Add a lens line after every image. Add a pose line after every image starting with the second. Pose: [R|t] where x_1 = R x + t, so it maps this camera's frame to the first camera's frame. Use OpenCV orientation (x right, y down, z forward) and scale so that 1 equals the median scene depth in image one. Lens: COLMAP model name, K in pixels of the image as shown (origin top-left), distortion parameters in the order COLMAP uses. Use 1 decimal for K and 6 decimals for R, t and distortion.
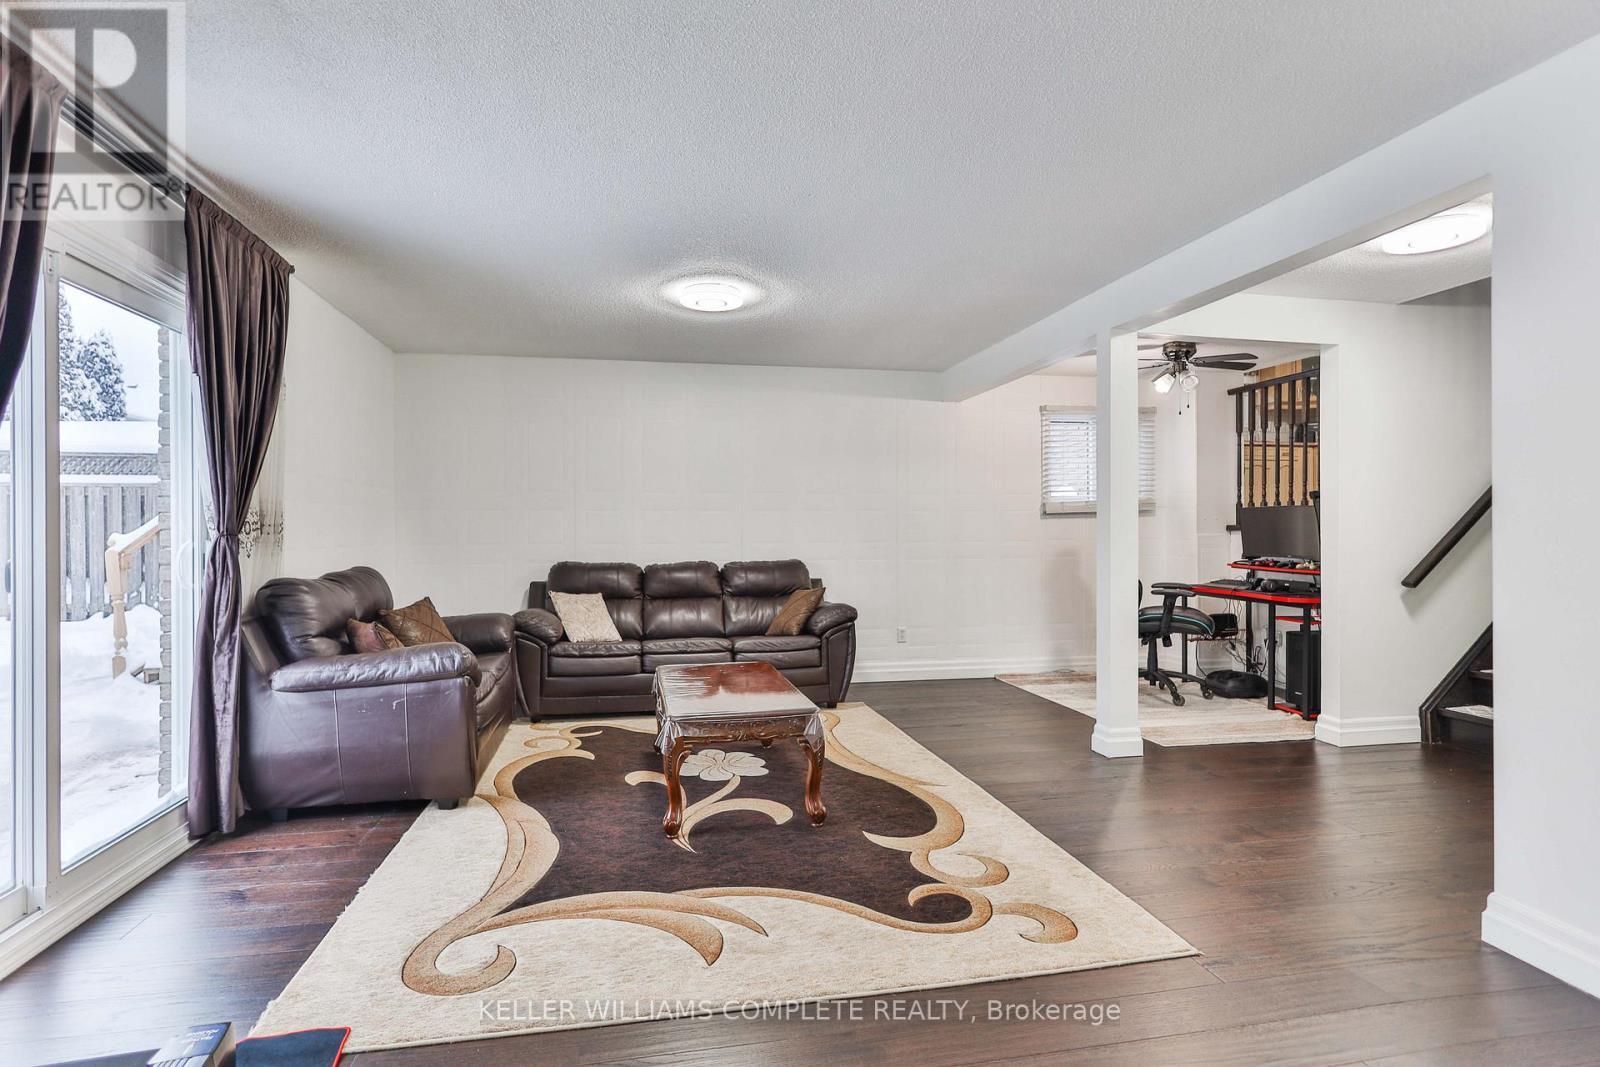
lens RADIAL K [[795.8, 0, 786.3], [0, 795.8, 527.8], [0, 0, 1]] dist [0.010481, -0.000377]
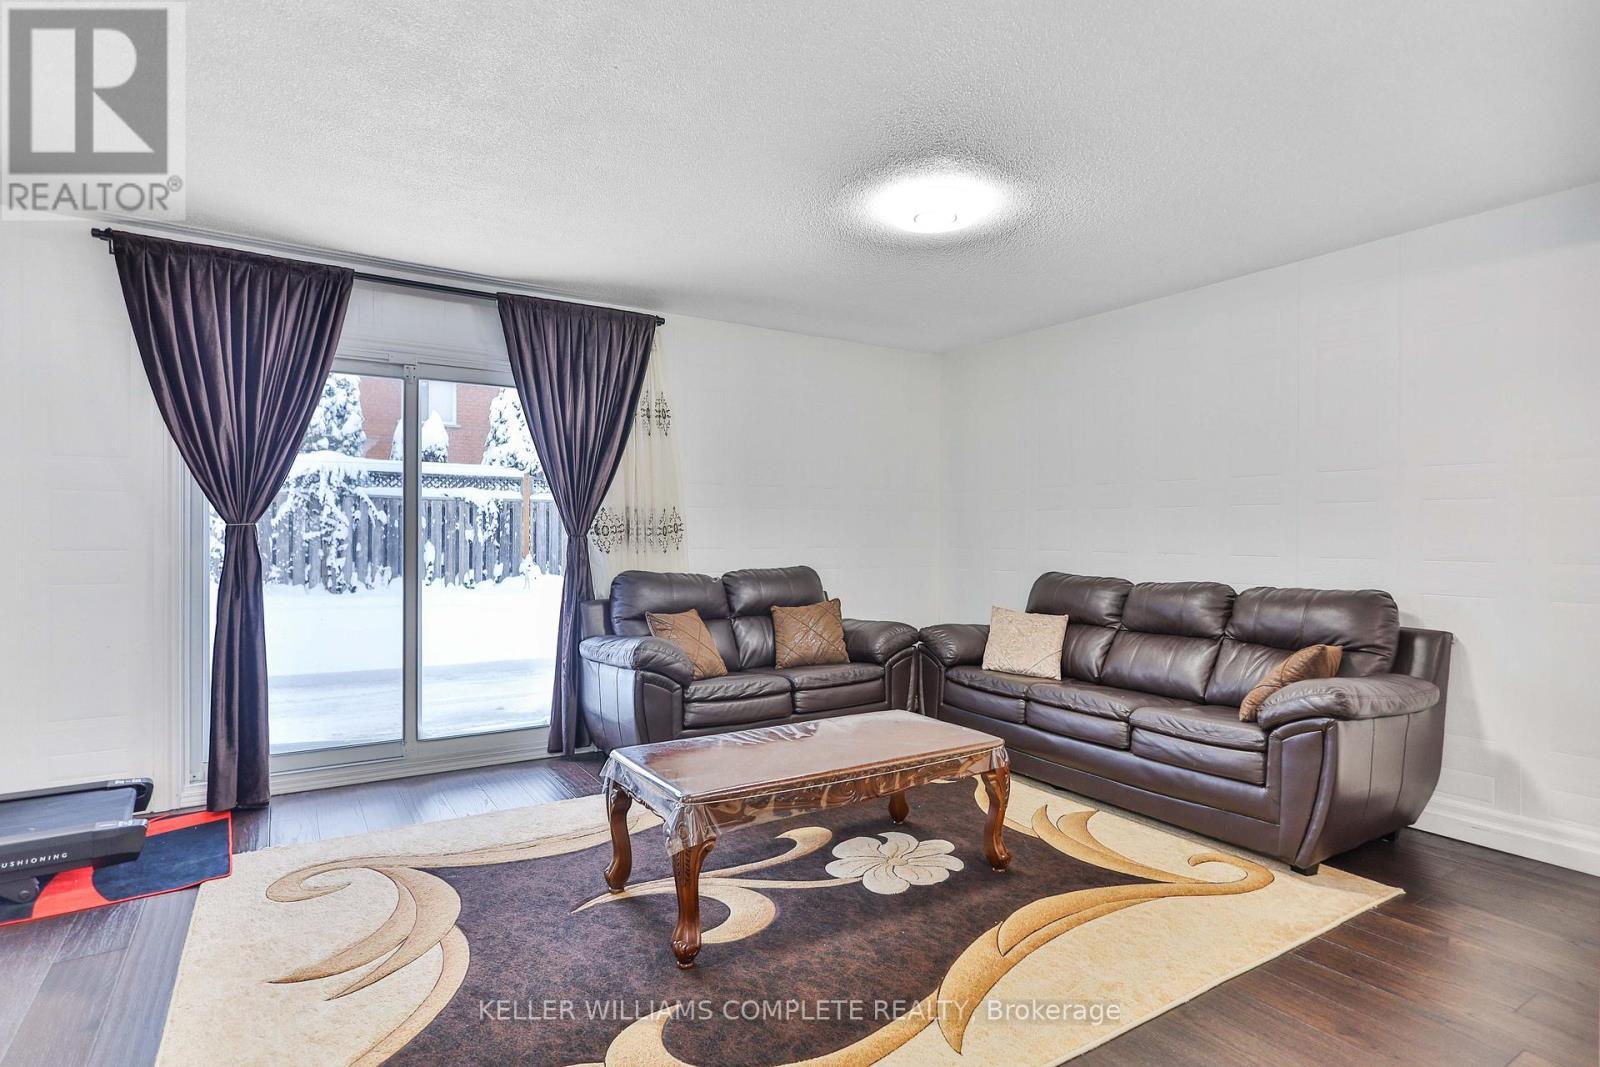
lens RADIAL K [[795.8, 0, 786.3], [0, 795.8, 527.8], [0, 0, 1]] dist [0.010481, -0.000377]
pose [[0.384070, -0.011201, -0.923236, 0.594237], [-0.003370, 0.999903, -0.013533, 0.012203], [0.923298, 0.008309, 0.383995, 0.702340]]
